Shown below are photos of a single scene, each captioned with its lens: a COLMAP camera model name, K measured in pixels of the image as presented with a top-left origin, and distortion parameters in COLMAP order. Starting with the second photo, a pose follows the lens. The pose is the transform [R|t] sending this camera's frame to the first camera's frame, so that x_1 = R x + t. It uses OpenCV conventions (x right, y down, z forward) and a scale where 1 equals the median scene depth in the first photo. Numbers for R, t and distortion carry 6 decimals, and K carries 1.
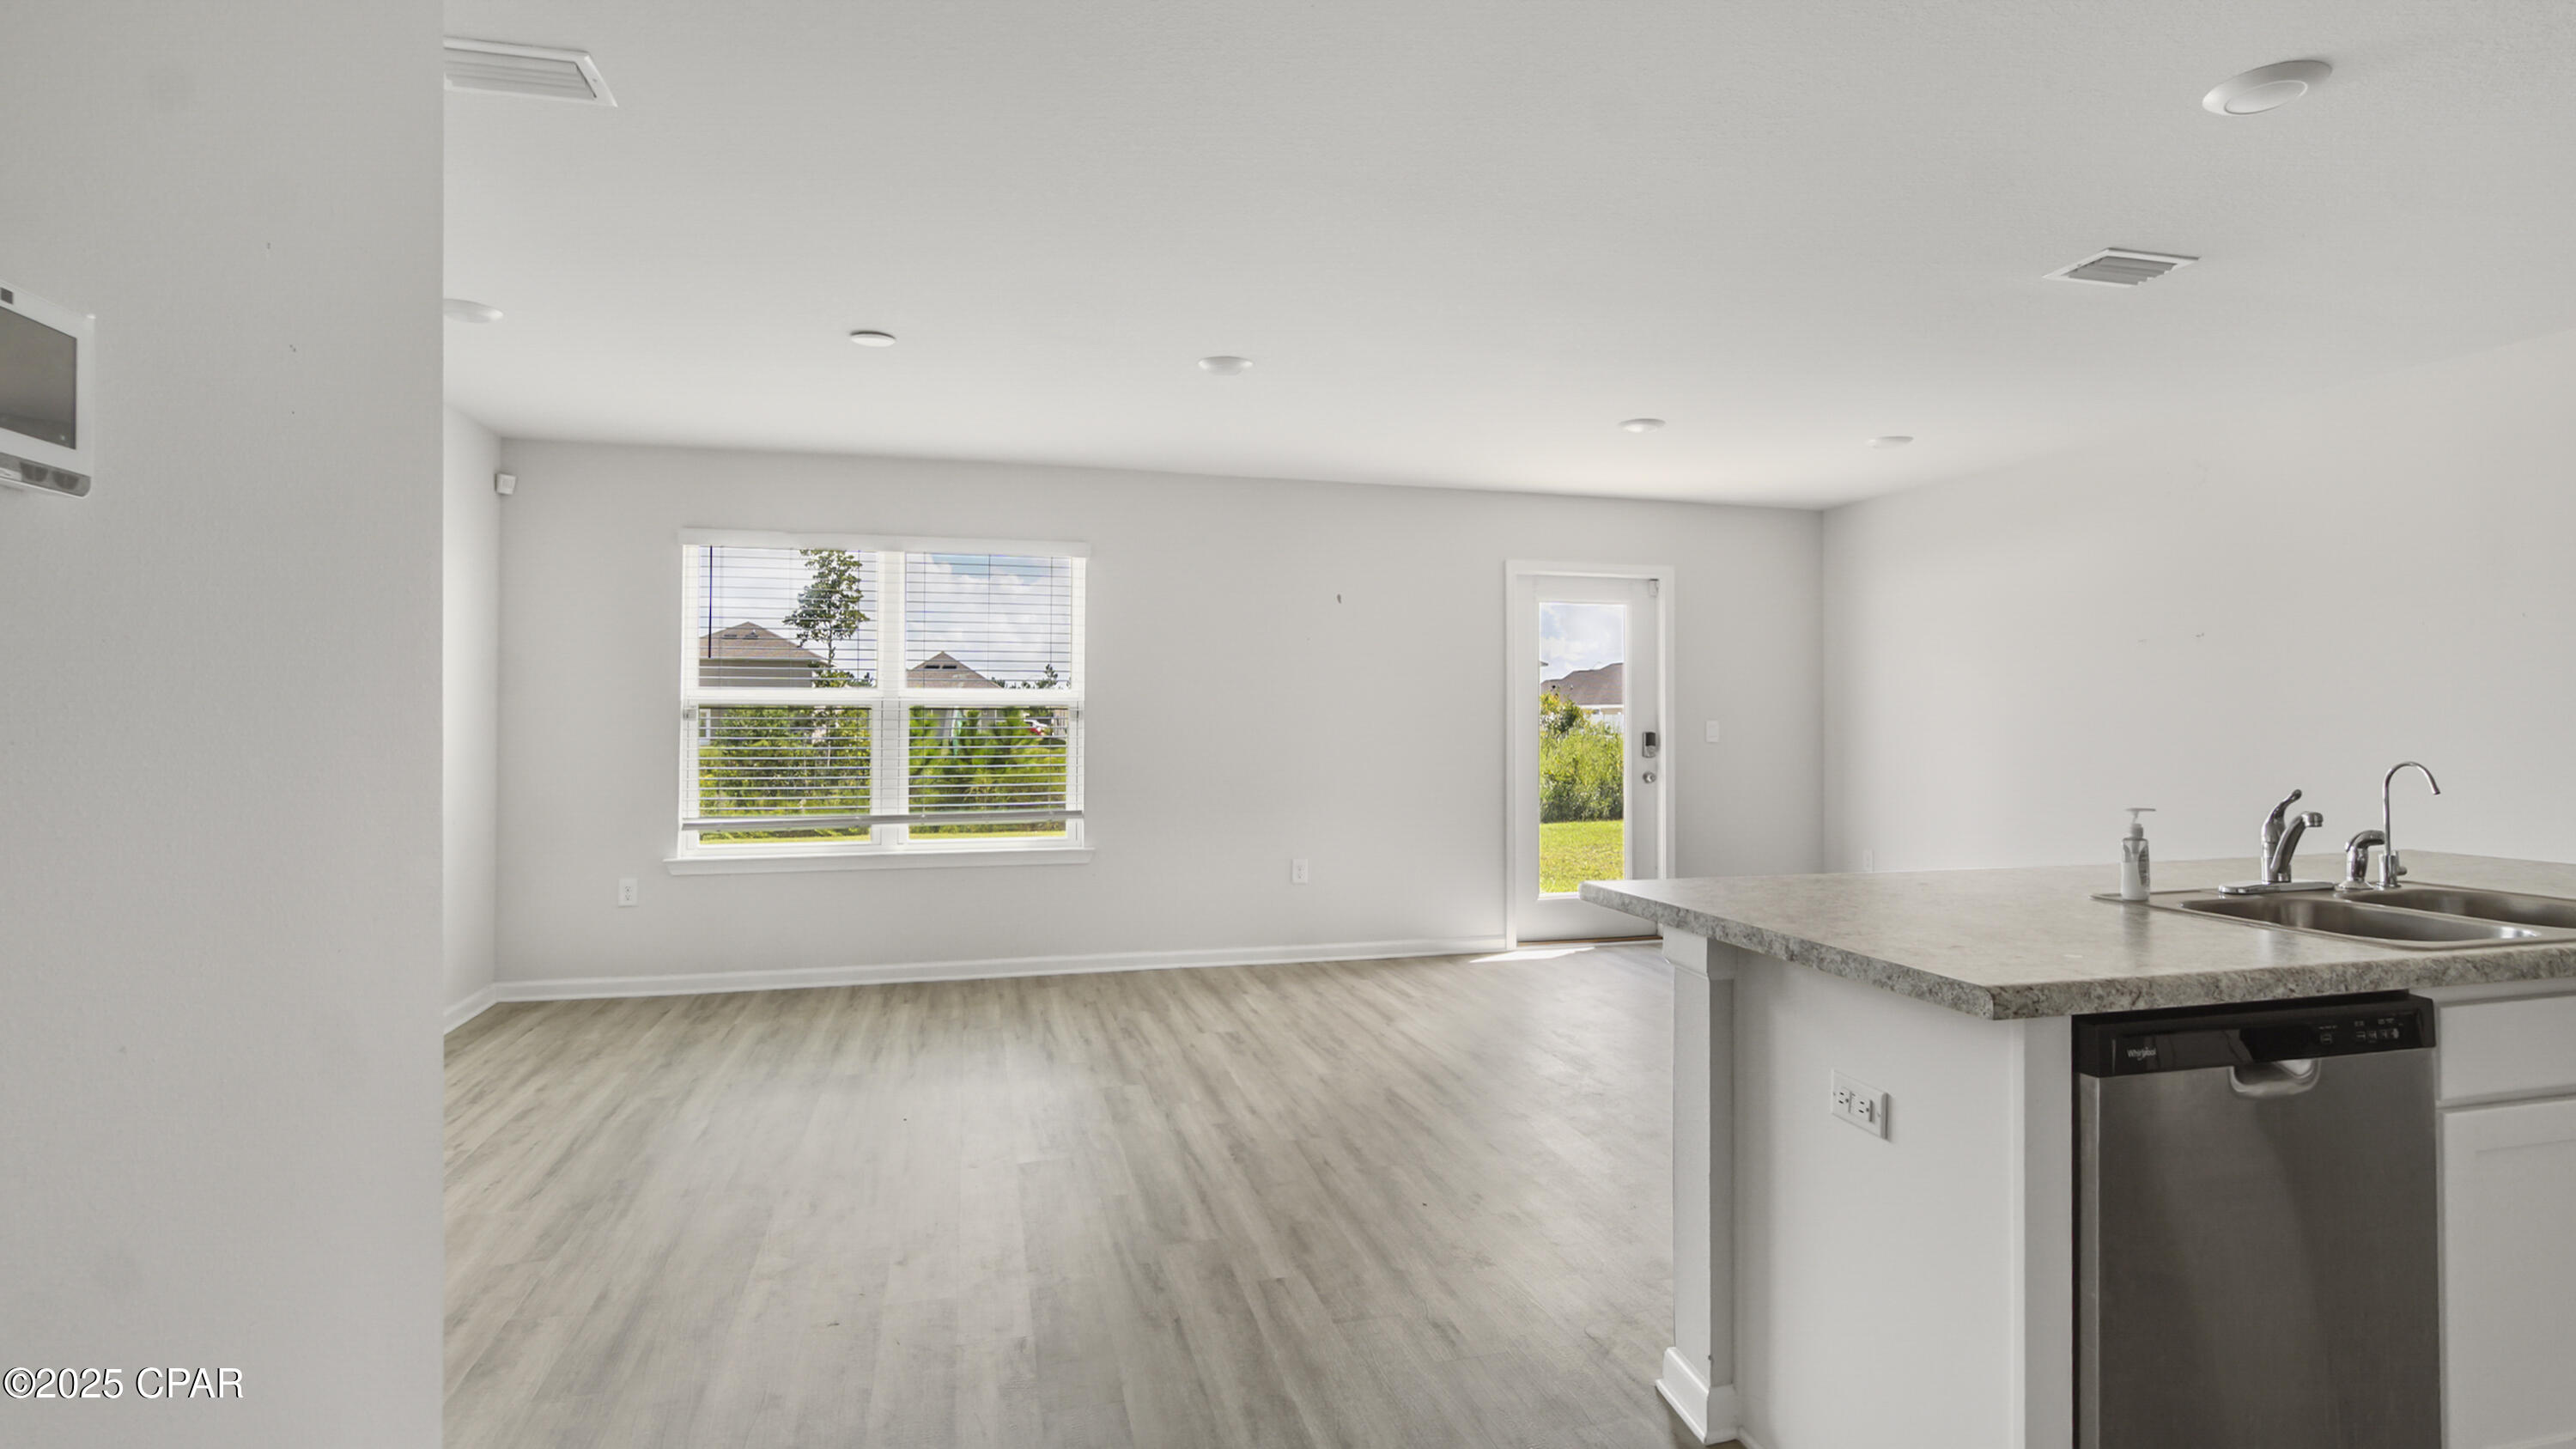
lens RADIAL K [[1207.7, 0, 1270.5], [0, 1207.7, 731.1], [0, 0, 1]] dist [-0.016079, -0.000396]
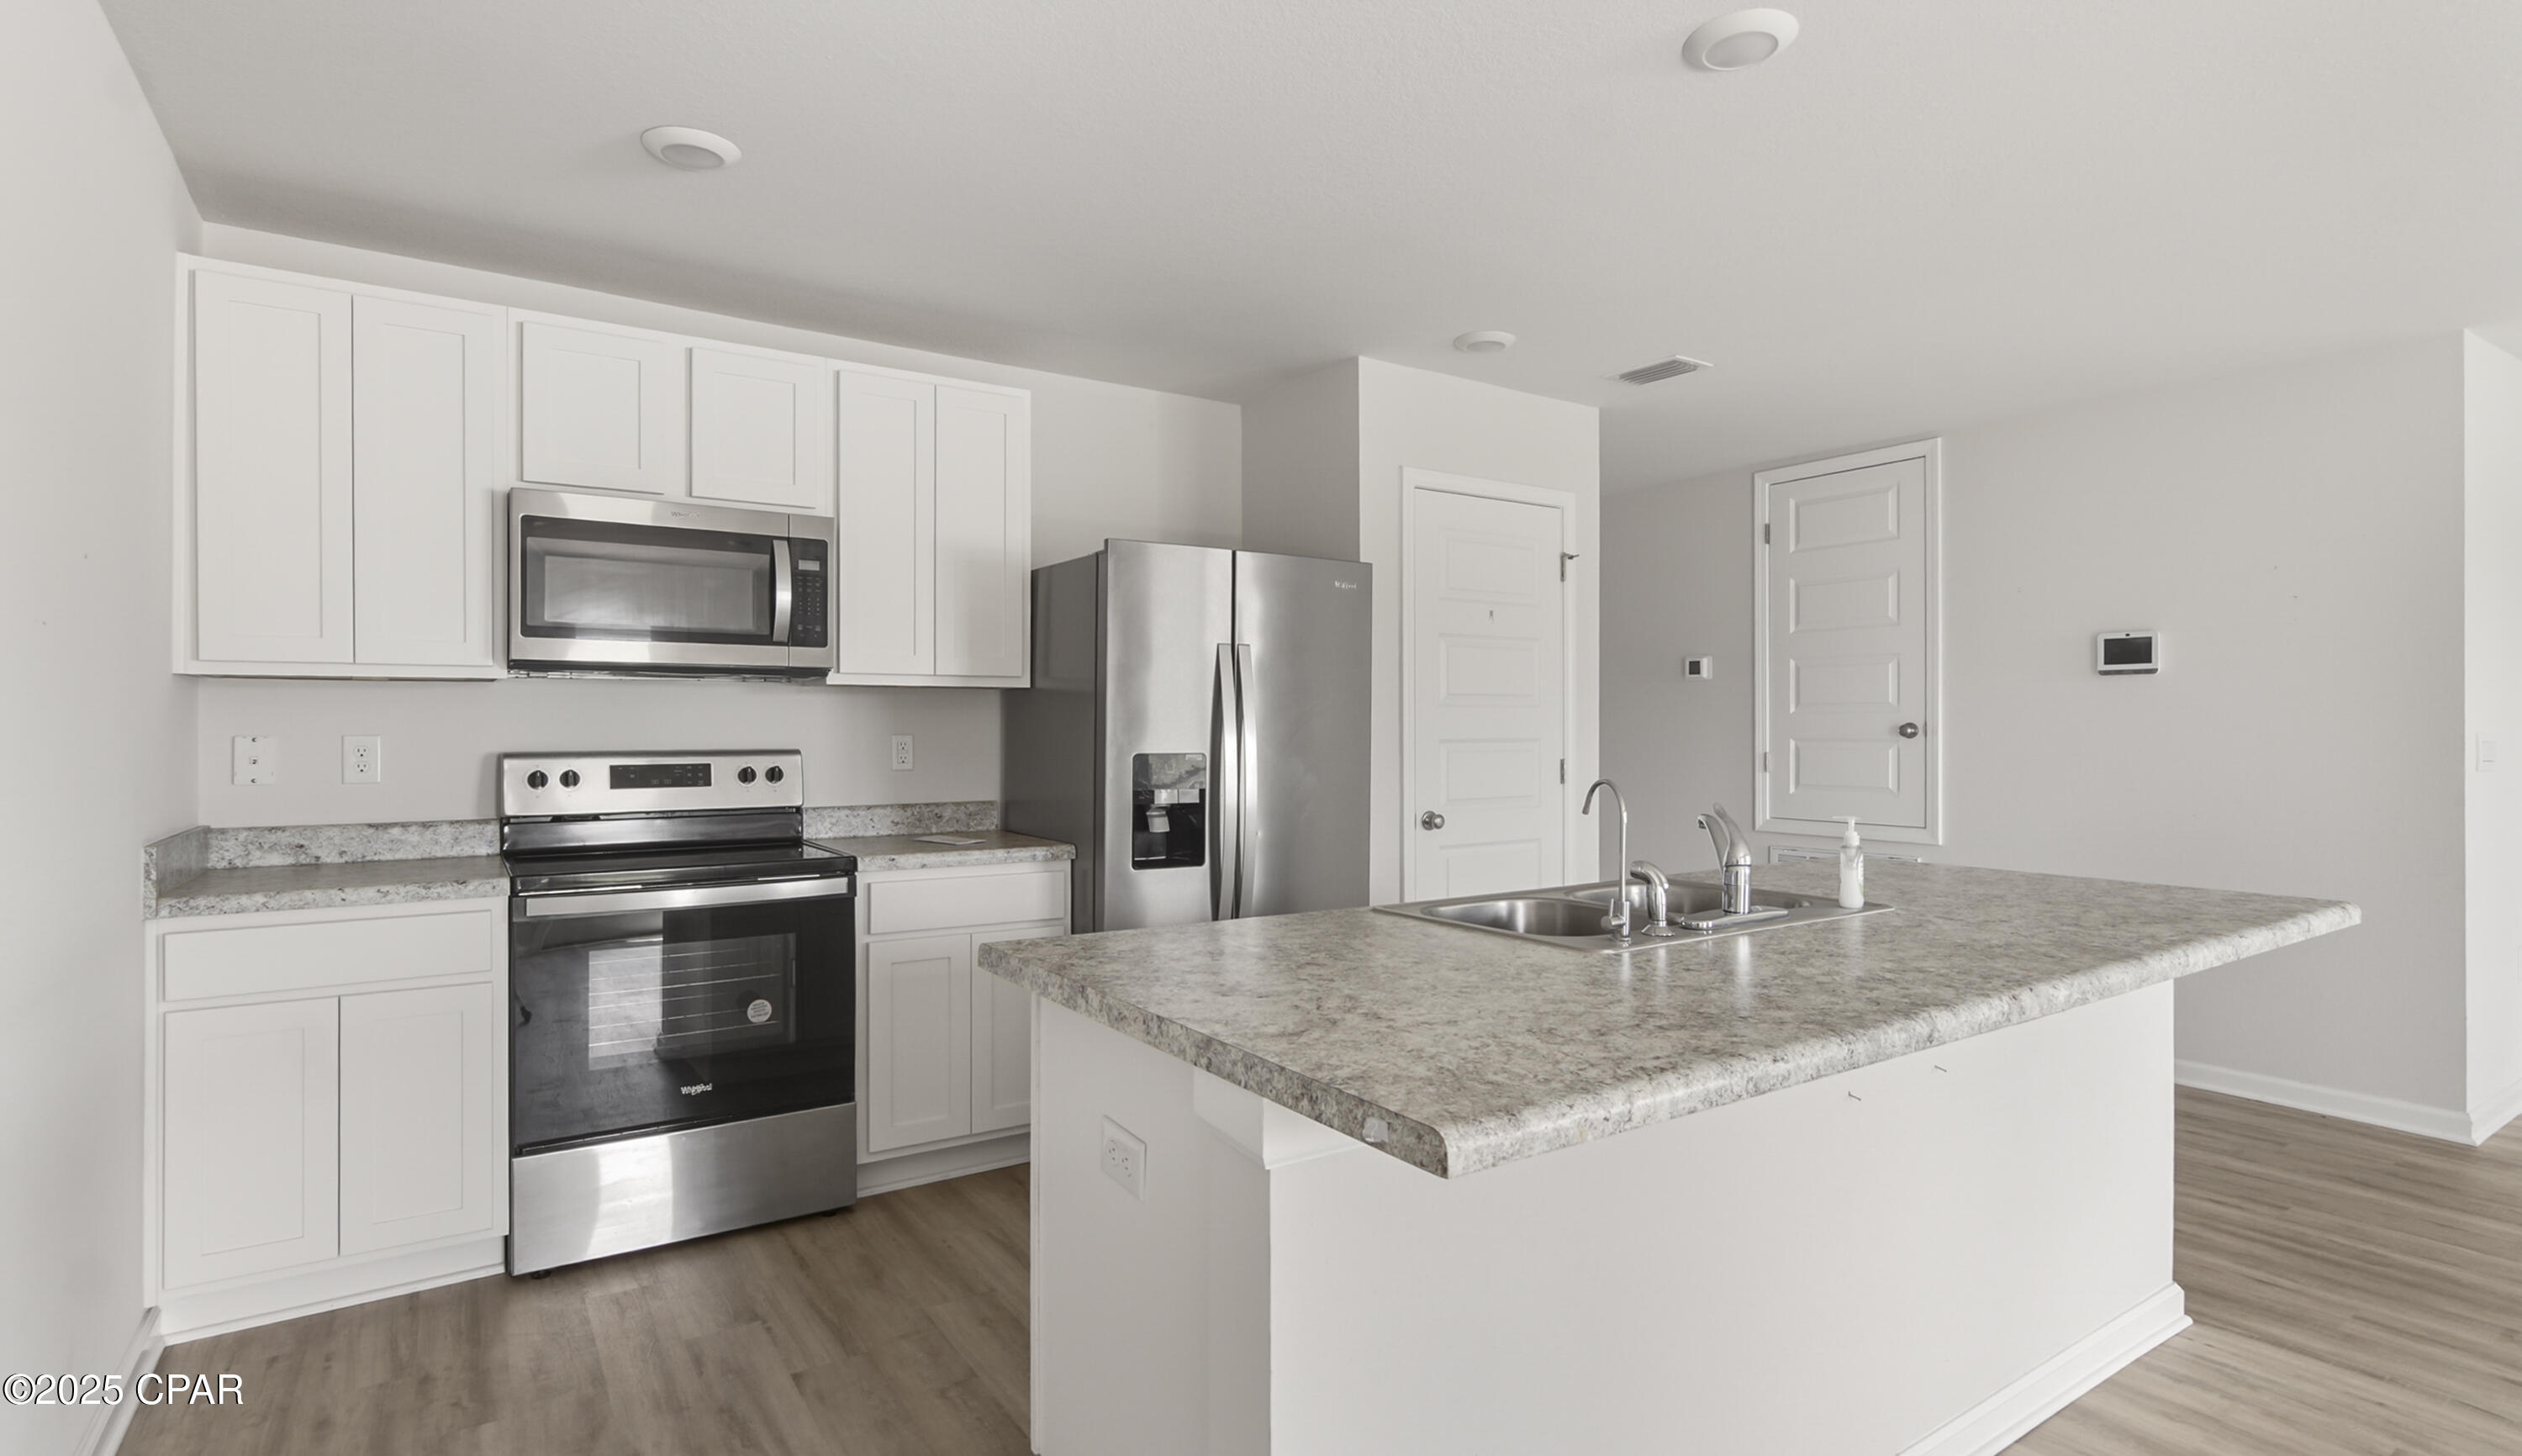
lens RADIAL K [[1229.2, 0, 1269.2], [0, 1229.2, 718.2], [0, 0, 1]] dist [0.000684, 0.000819]
pose [[-0.940082, -0.003509, -0.340930, 1.042240], [-0.004664, 0.999986, 0.002570, -0.010750], [0.340916, 0.004006, -0.940085, 1.221450]]
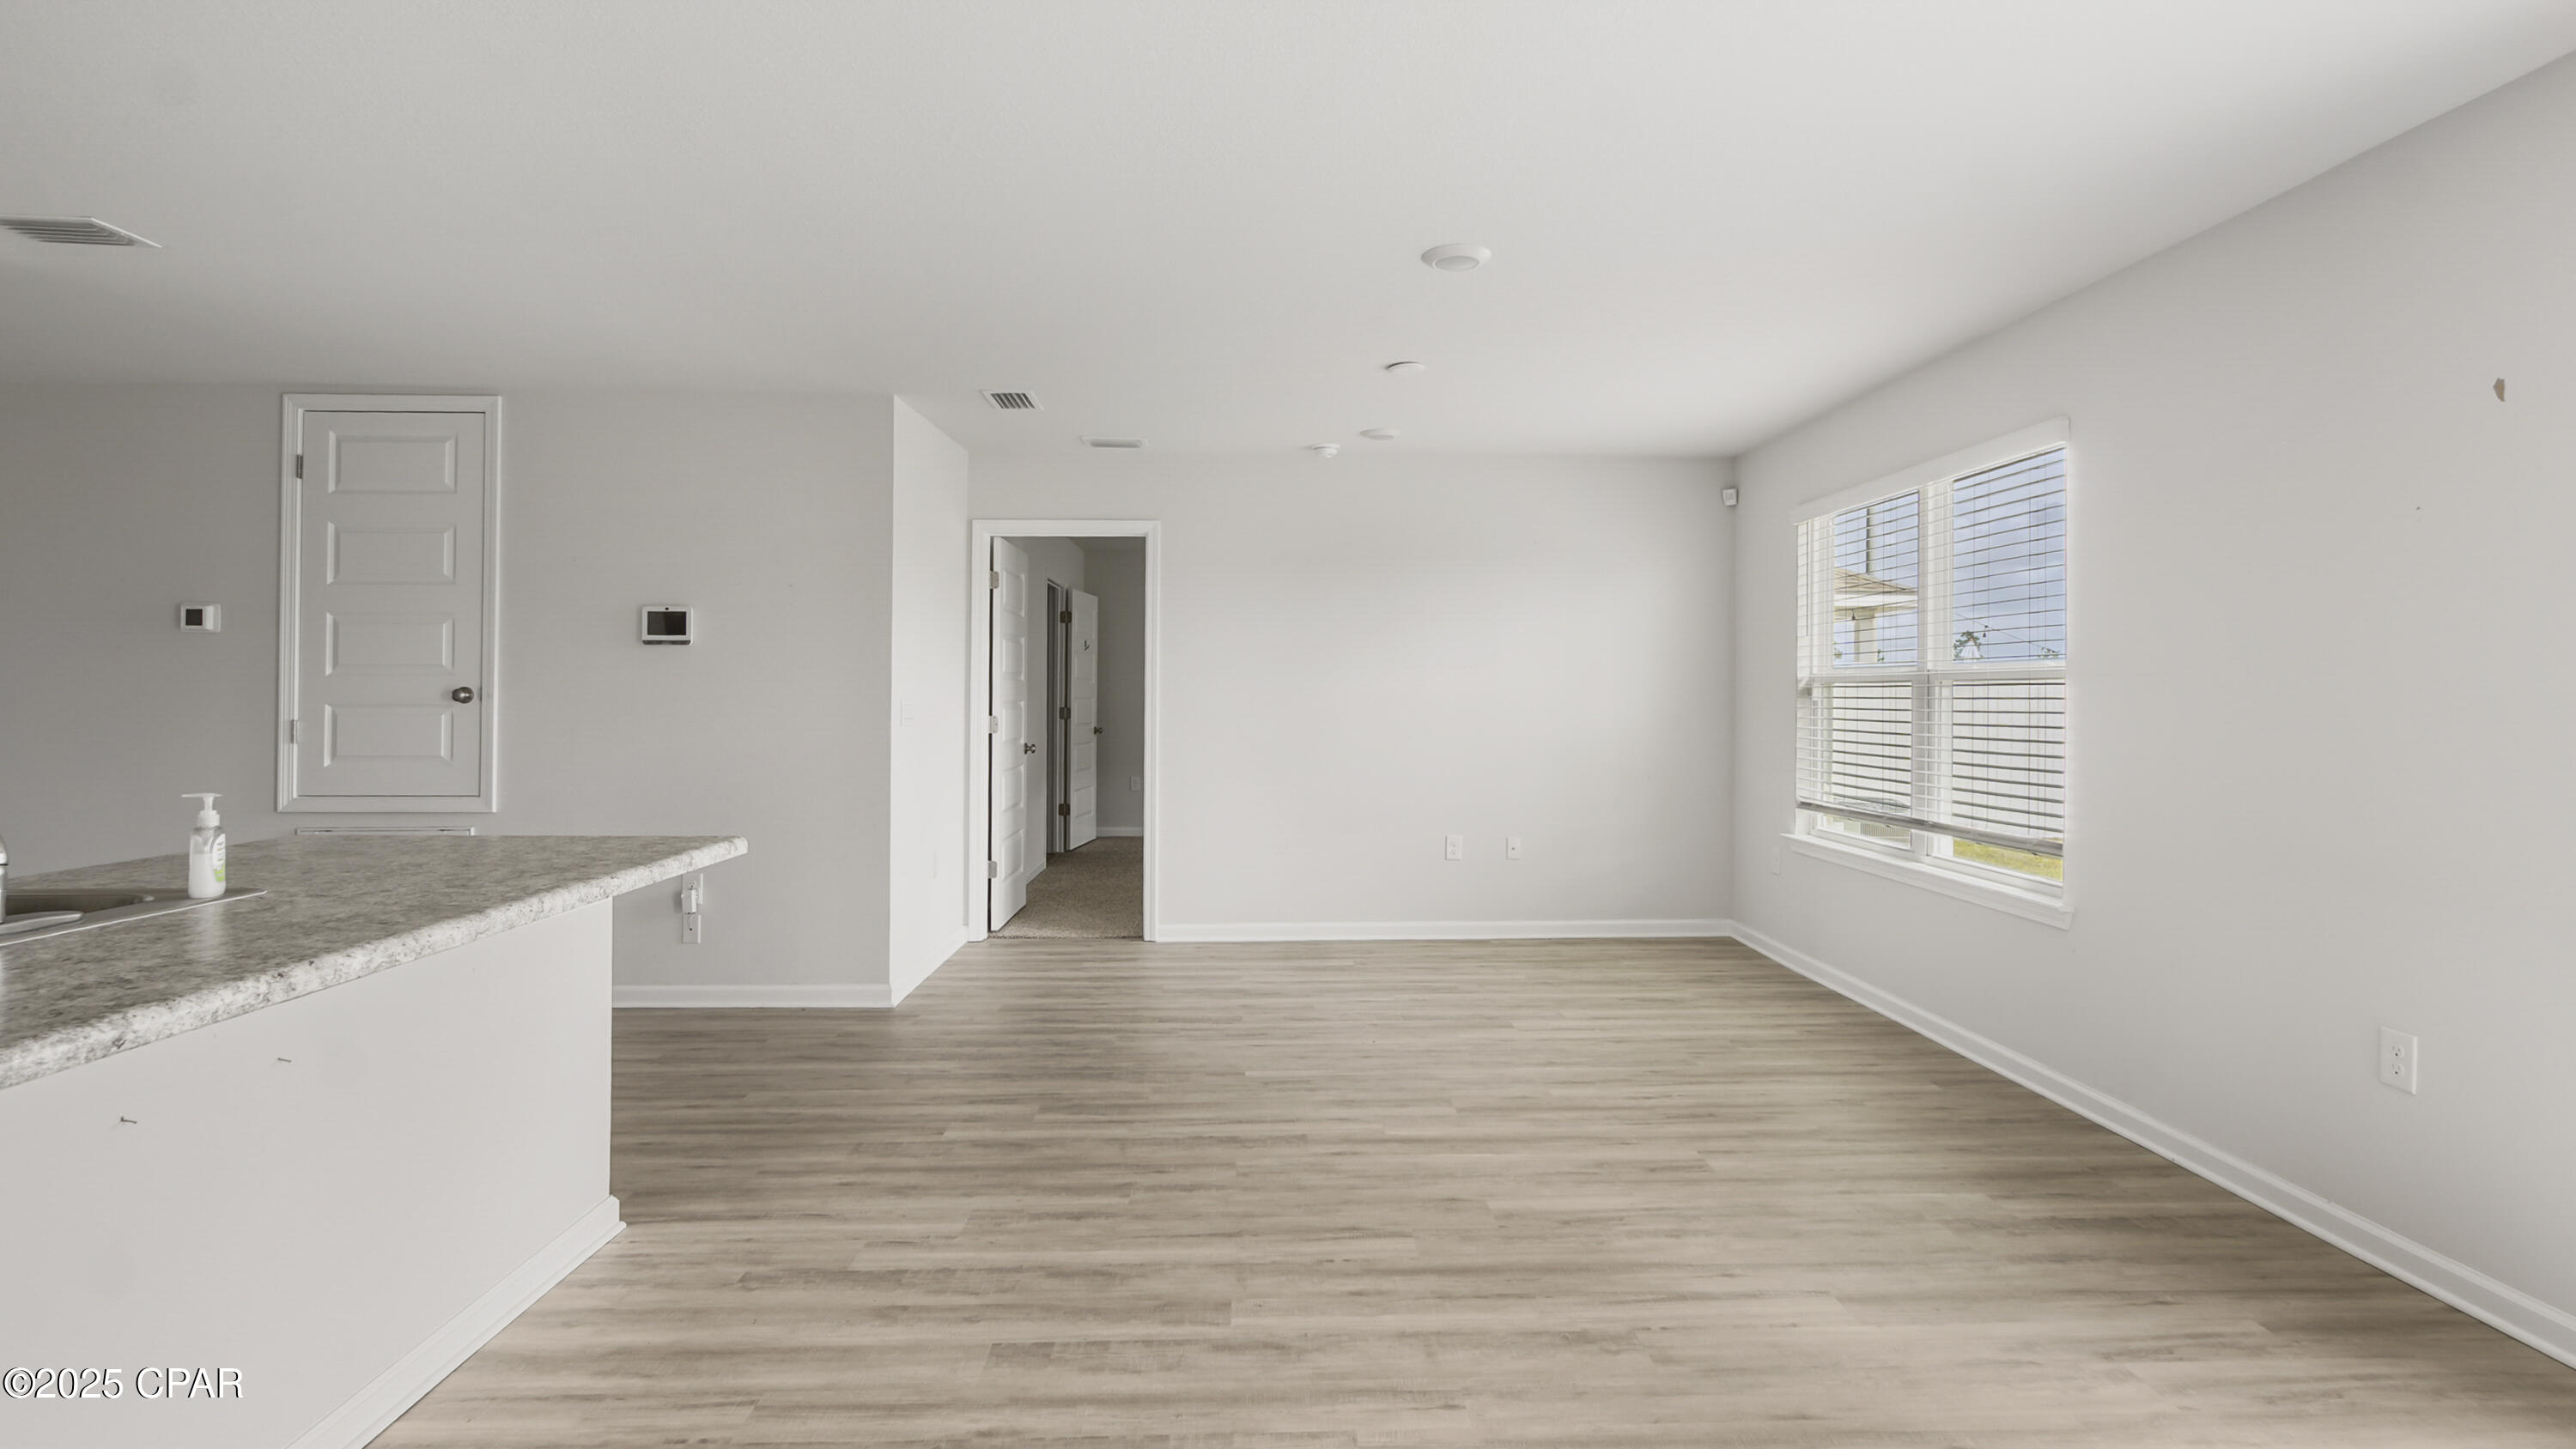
lens RADIAL K [[1207.4, 0, 1318.1], [0, 1207.4, 676.6], [0, 0, 1]] dist [-0.016079, -0.000396]
pose [[-0.198366, -0.017143, -0.979978, 0.963124], [-0.015161, 0.999781, -0.014420, -0.012046], [0.980011, 0.011997, -0.198582, 1.333678]]
